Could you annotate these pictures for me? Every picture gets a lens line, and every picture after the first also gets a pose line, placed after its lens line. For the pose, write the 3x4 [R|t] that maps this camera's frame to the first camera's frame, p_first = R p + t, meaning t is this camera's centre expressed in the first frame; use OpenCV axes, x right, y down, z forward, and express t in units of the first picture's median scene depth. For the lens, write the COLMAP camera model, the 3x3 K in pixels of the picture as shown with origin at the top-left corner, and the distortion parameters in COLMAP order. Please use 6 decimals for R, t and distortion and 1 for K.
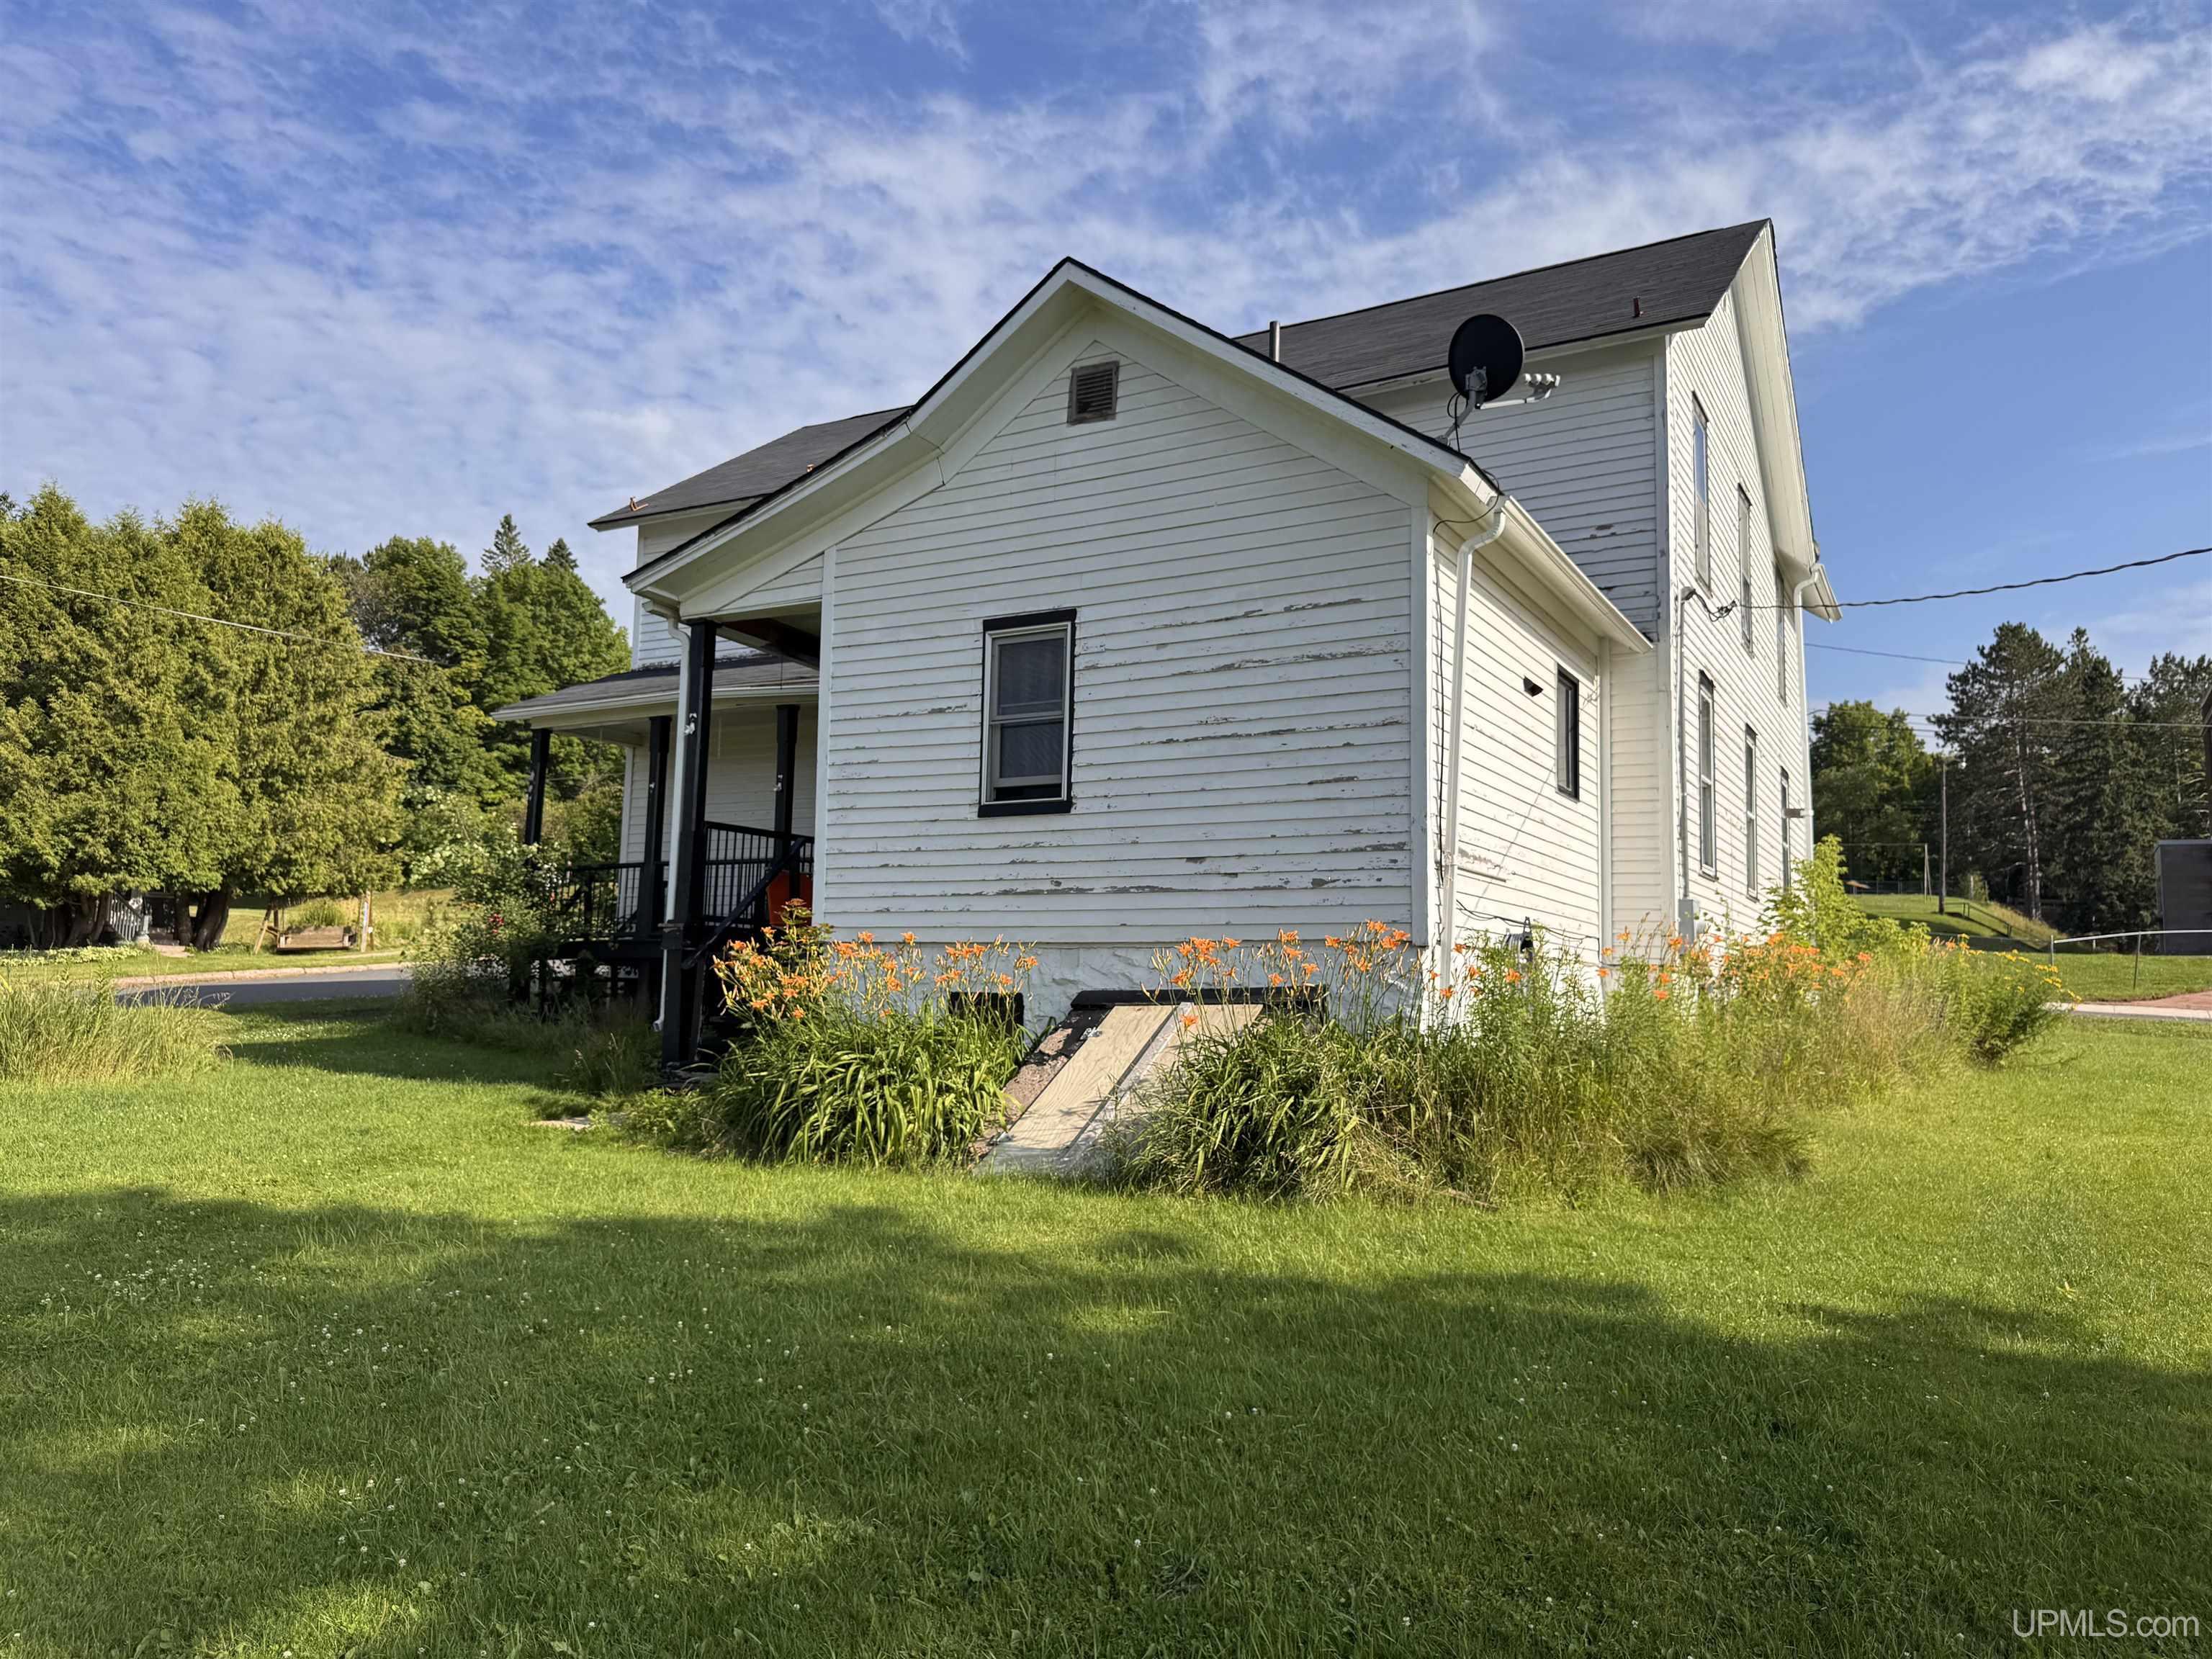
lens RADIAL K [[1530.6, 0, 1115.2], [0, 1530.6, 839.0], [0, 0, 1]] dist [0.108644, -0.125536]
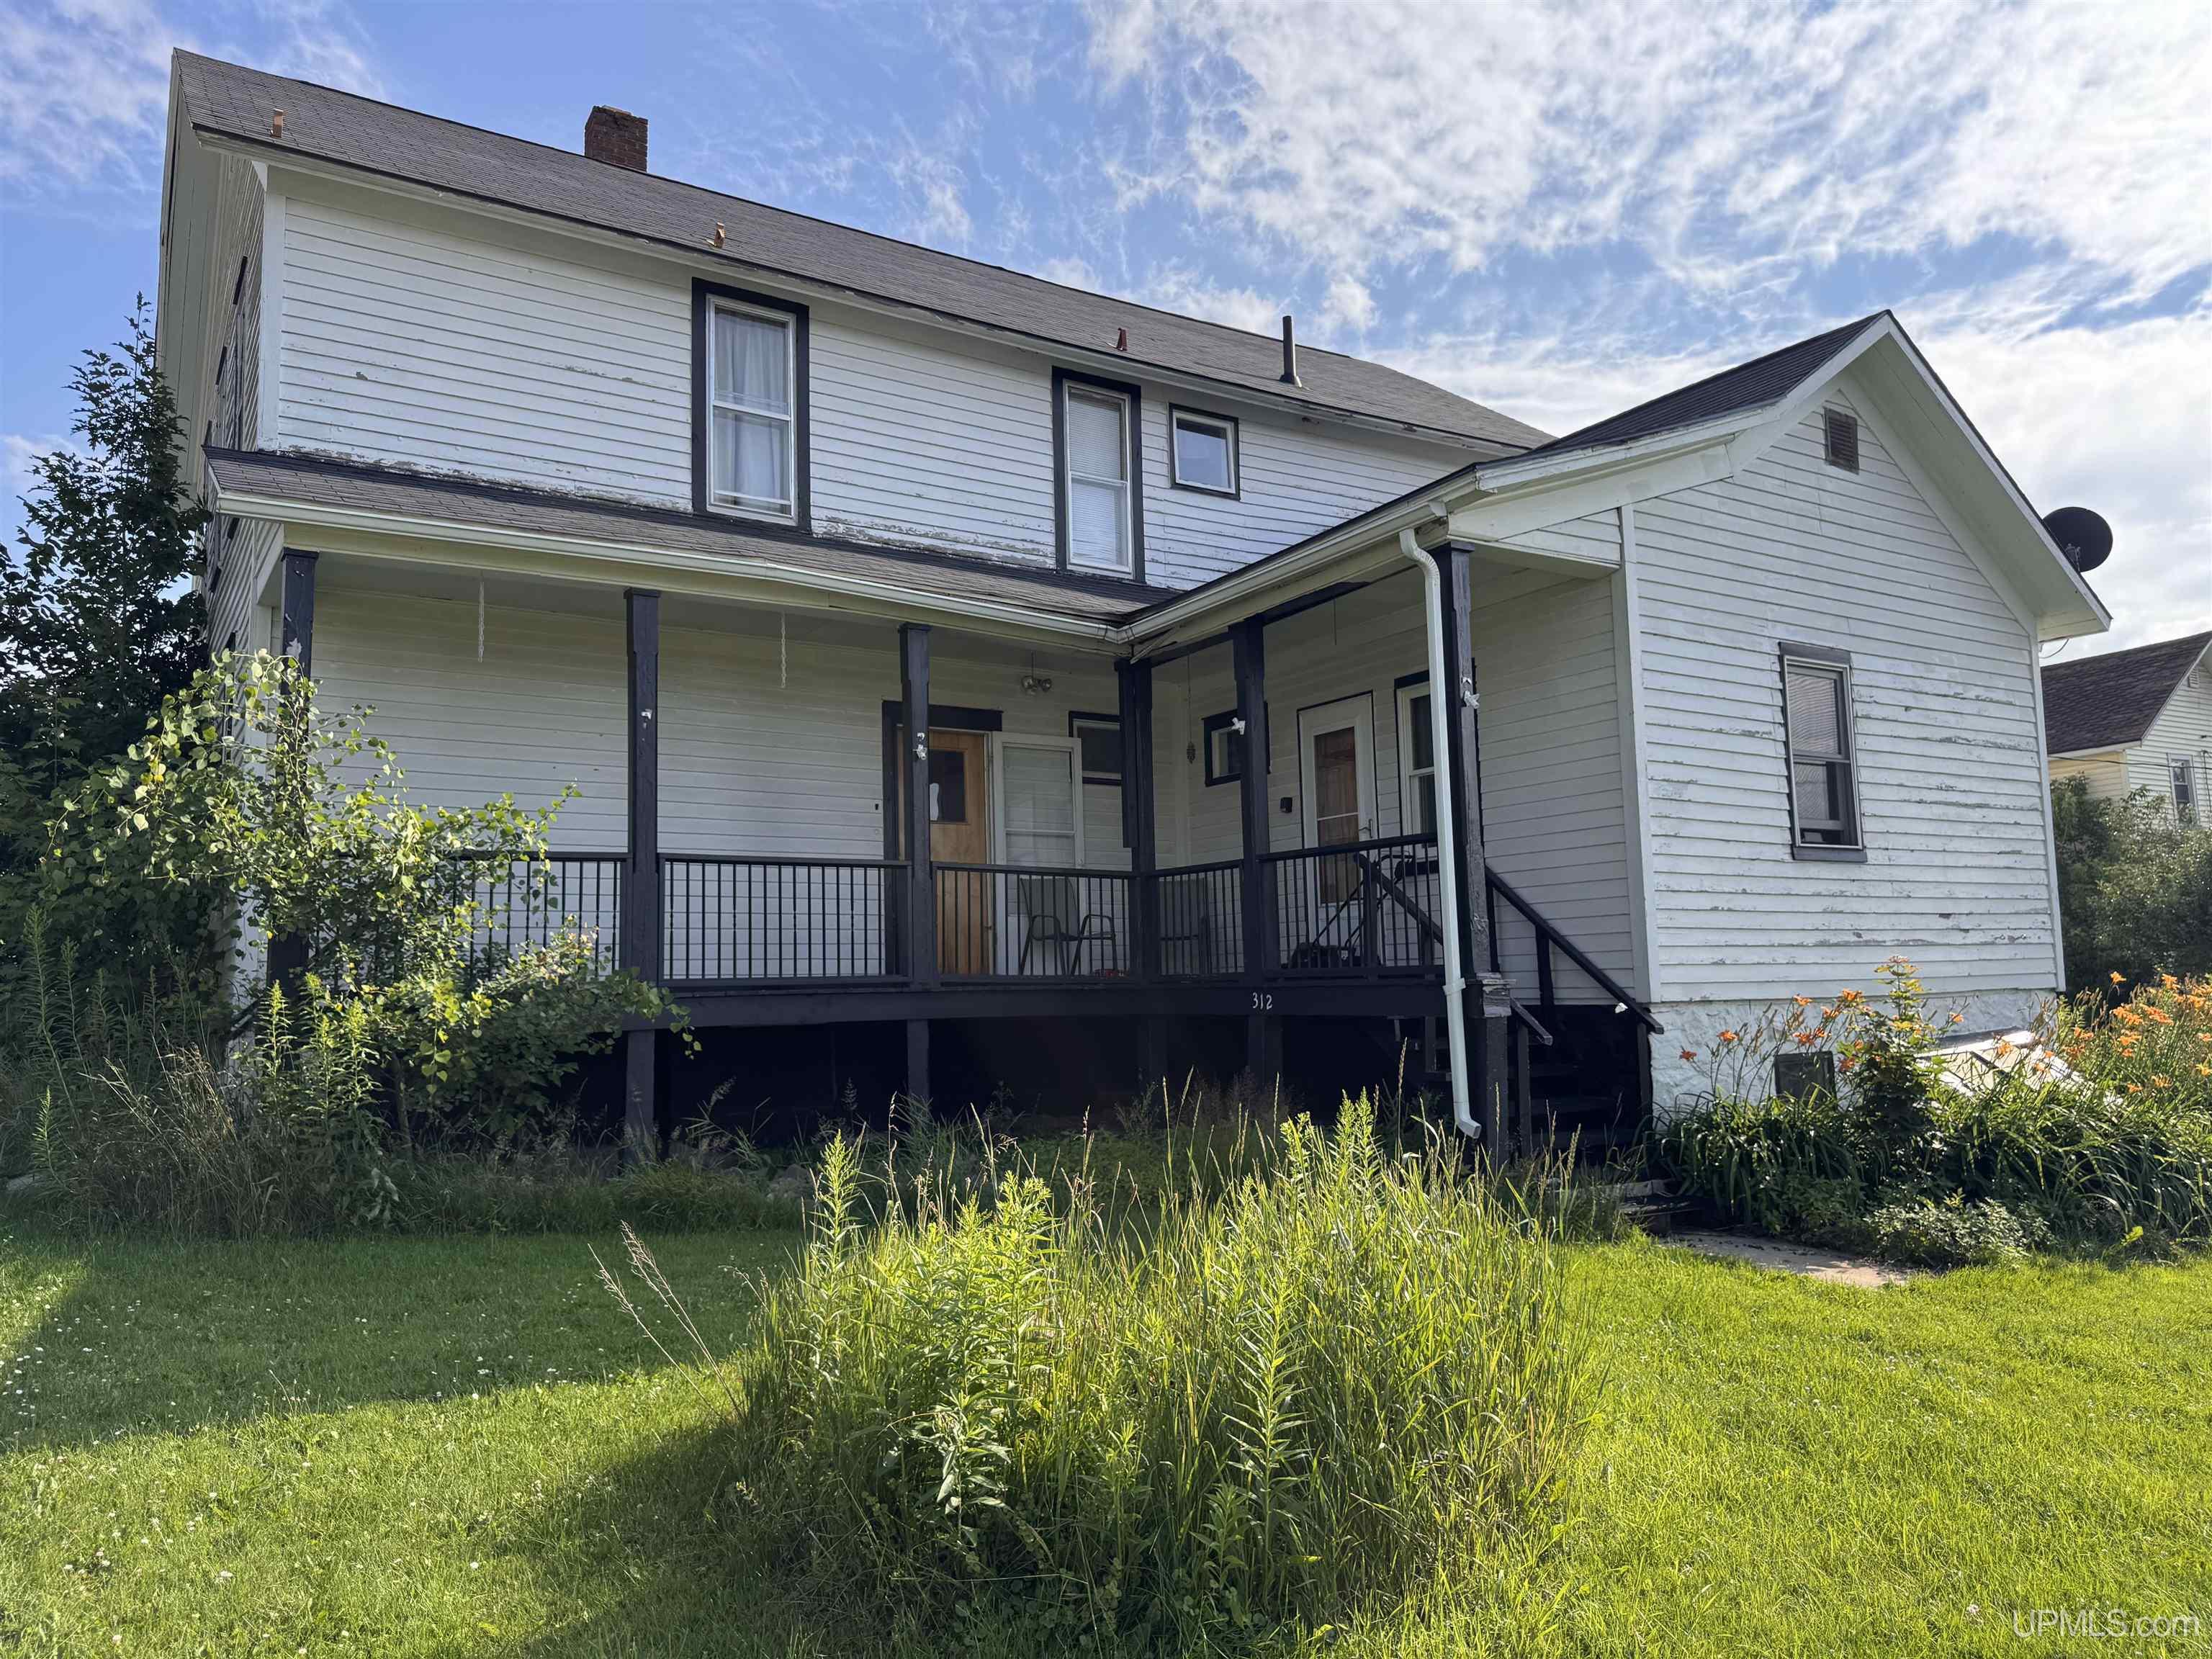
lens RADIAL K [[1537.8, 0, 1118.0], [0, 1537.8, 827.4], [0, 0, 1]] dist [0.111063, -0.175640]
pose [[0.466347, 0.064316, 0.882261, -0.374765], [-0.056280, 0.997490, -0.042968, 0.009971], [-0.882810, -0.029616, 0.468796, 0.316115]]
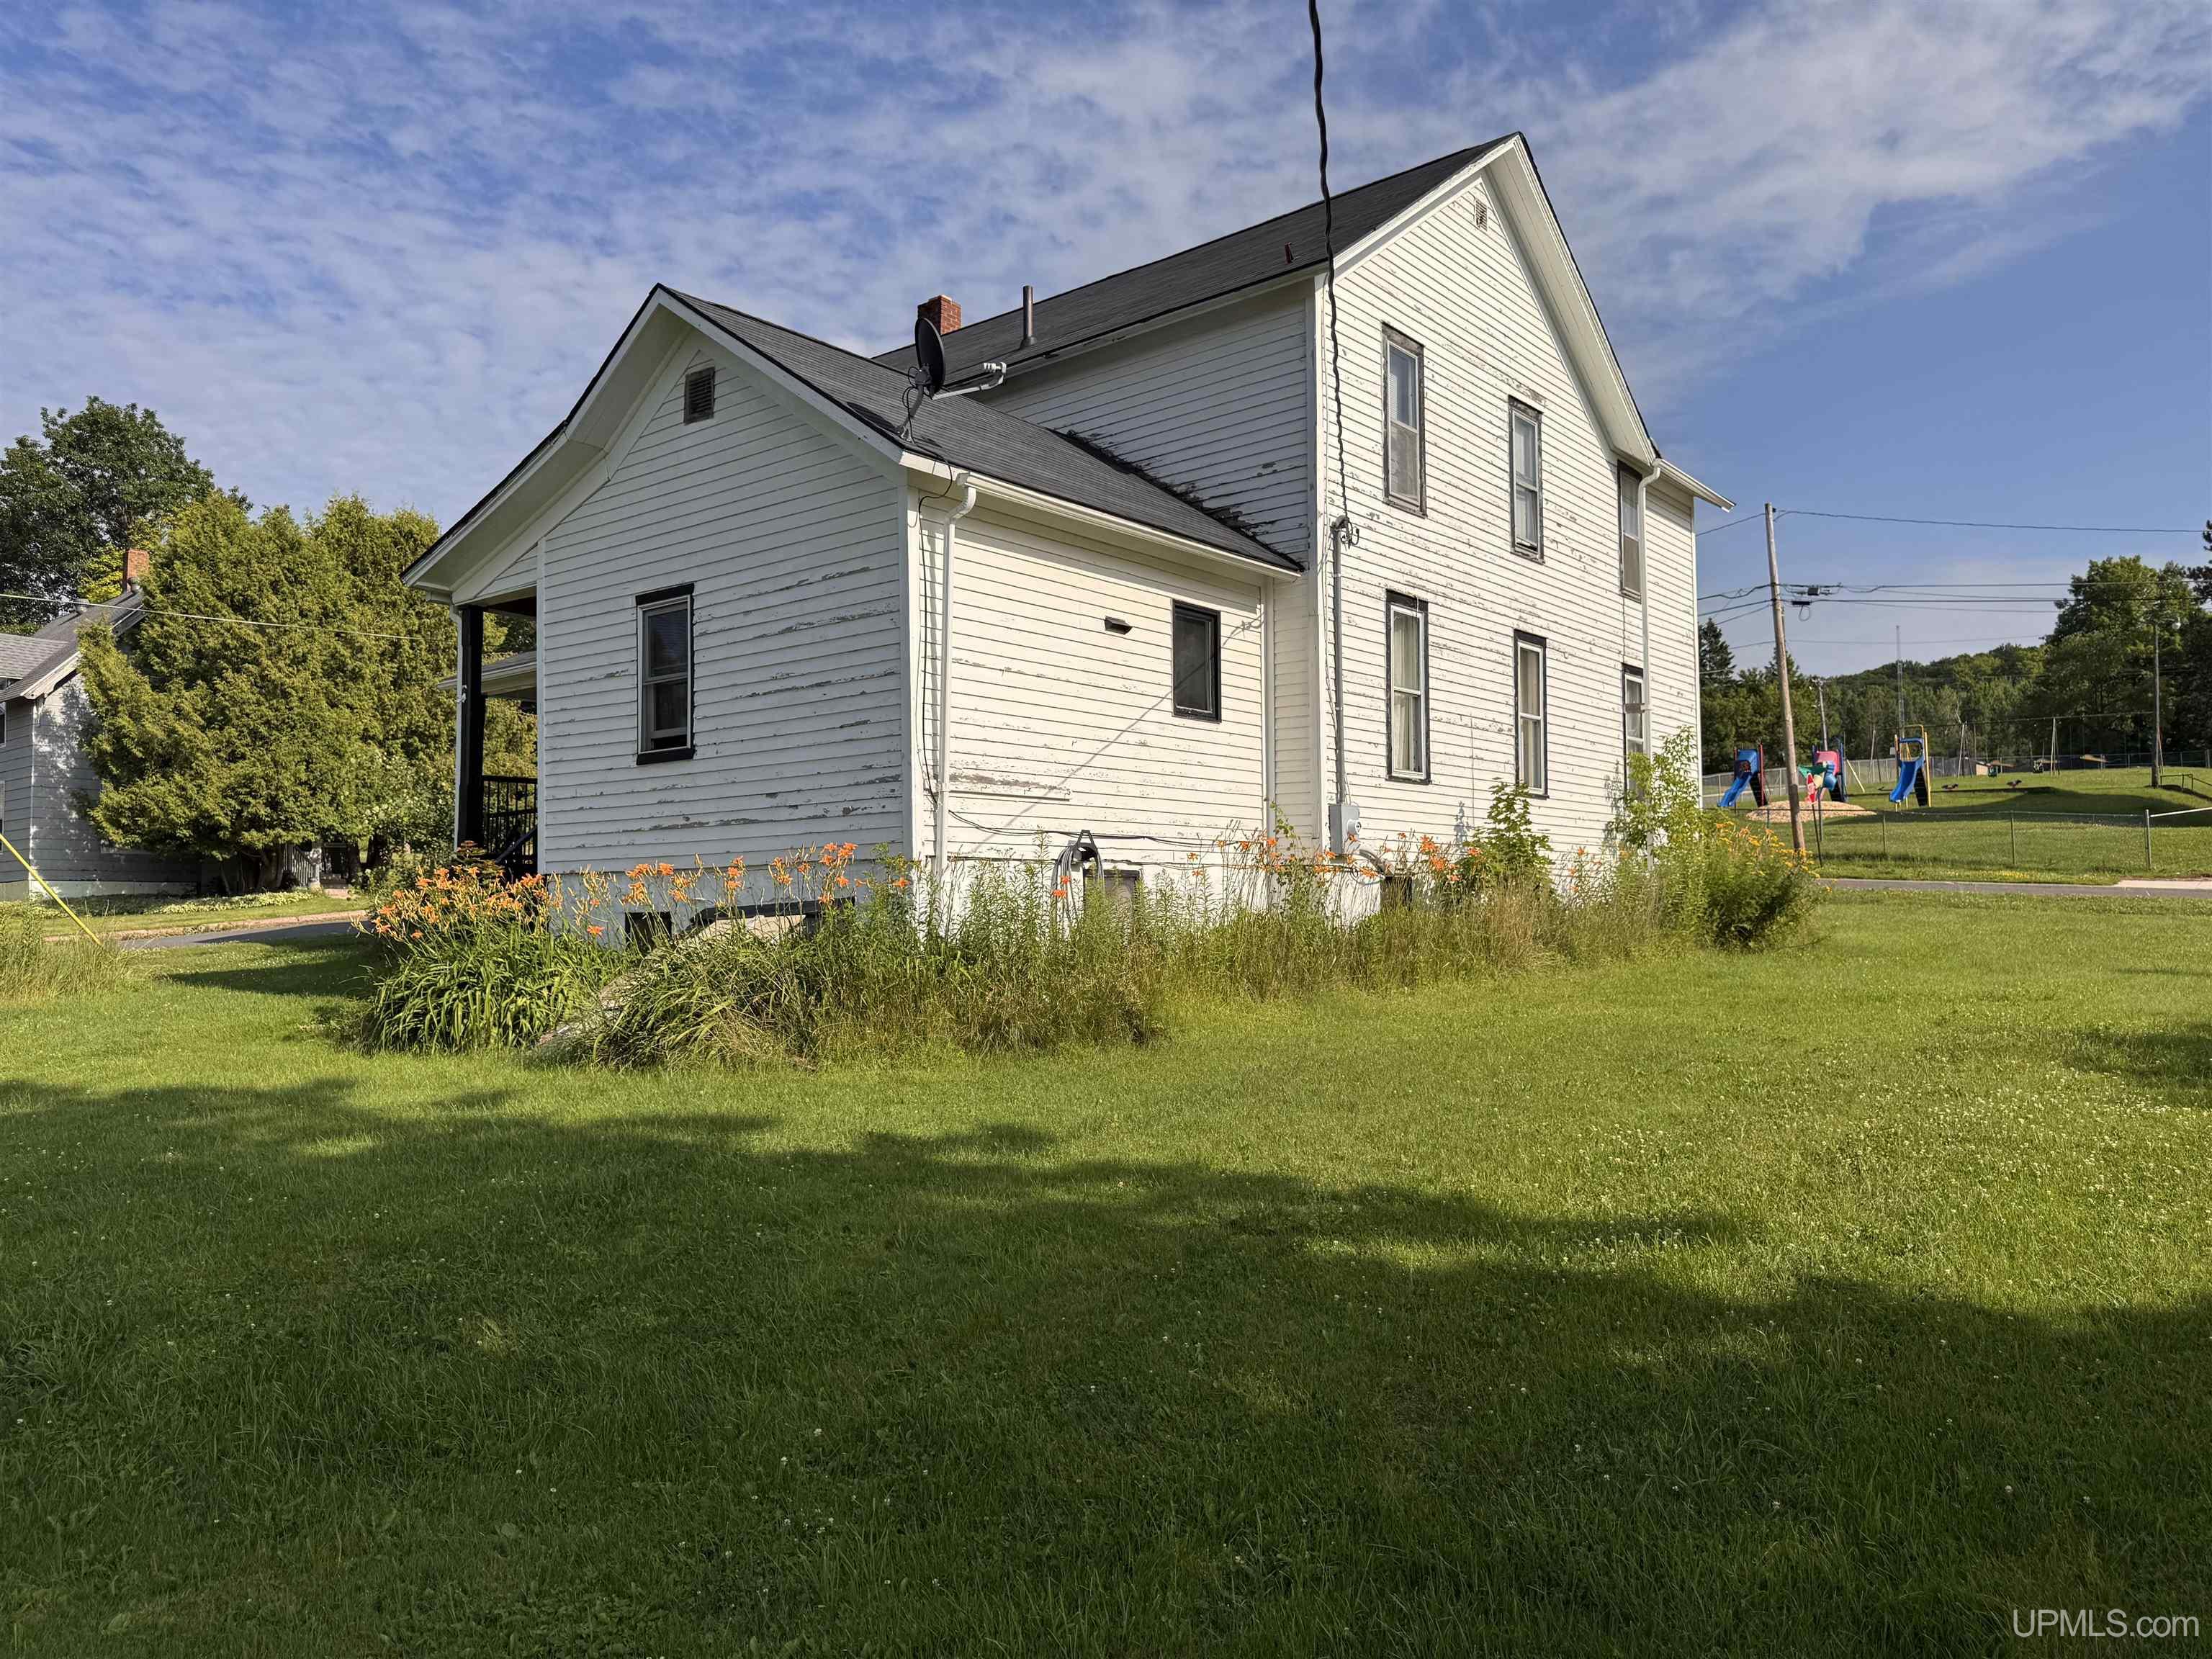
lens RADIAL K [[1537.8, 0, 1118.0], [0, 1537.8, 827.4], [0, 0, 1]] dist [0.111063, -0.175640]
pose [[0.986234, -0.041276, -0.160123, 0.160006], [0.049072, 0.997779, 0.045040, -0.000683], [0.157908, -0.052277, 0.986069, -0.042631]]
